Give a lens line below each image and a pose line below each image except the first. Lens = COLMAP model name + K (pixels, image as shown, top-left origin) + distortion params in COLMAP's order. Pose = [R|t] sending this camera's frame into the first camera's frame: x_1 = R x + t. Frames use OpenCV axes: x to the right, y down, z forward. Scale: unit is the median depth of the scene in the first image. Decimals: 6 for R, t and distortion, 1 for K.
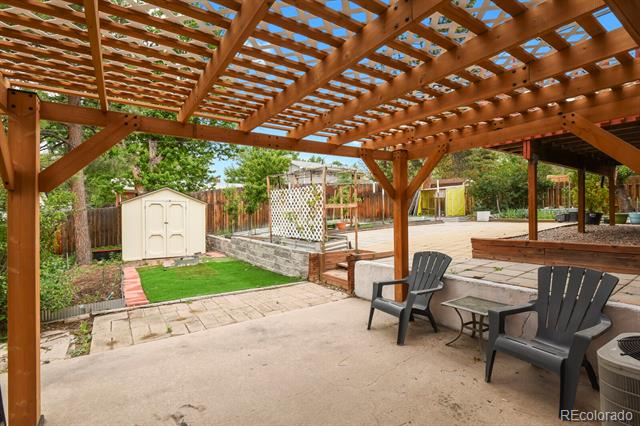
lens RADIAL K [[304.8, 0, 317.9], [0, 304.8, 217.9], [0, 0, 1]] dist [0.001900, -0.000020]
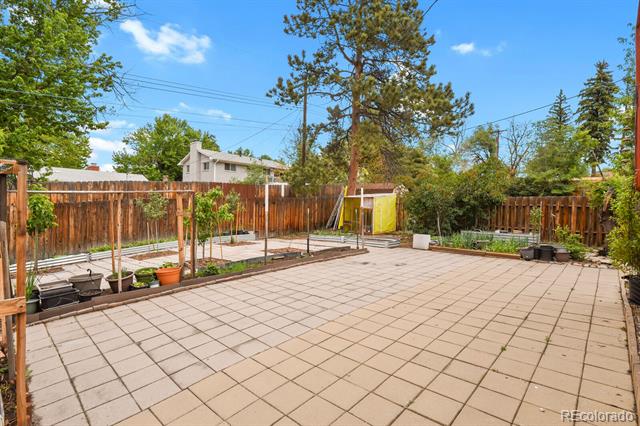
lens RADIAL K [[304.8, 0, 323.0], [0, 304.8, 212.9], [0, 0, 1]] dist [0.001900, -0.000020]
pose [[0.973384, 0.029589, 0.227264, 0.123688], [-0.028692, 0.999562, -0.007253, -0.046580], [-0.227379, 0.000540, 0.973806, 0.282856]]
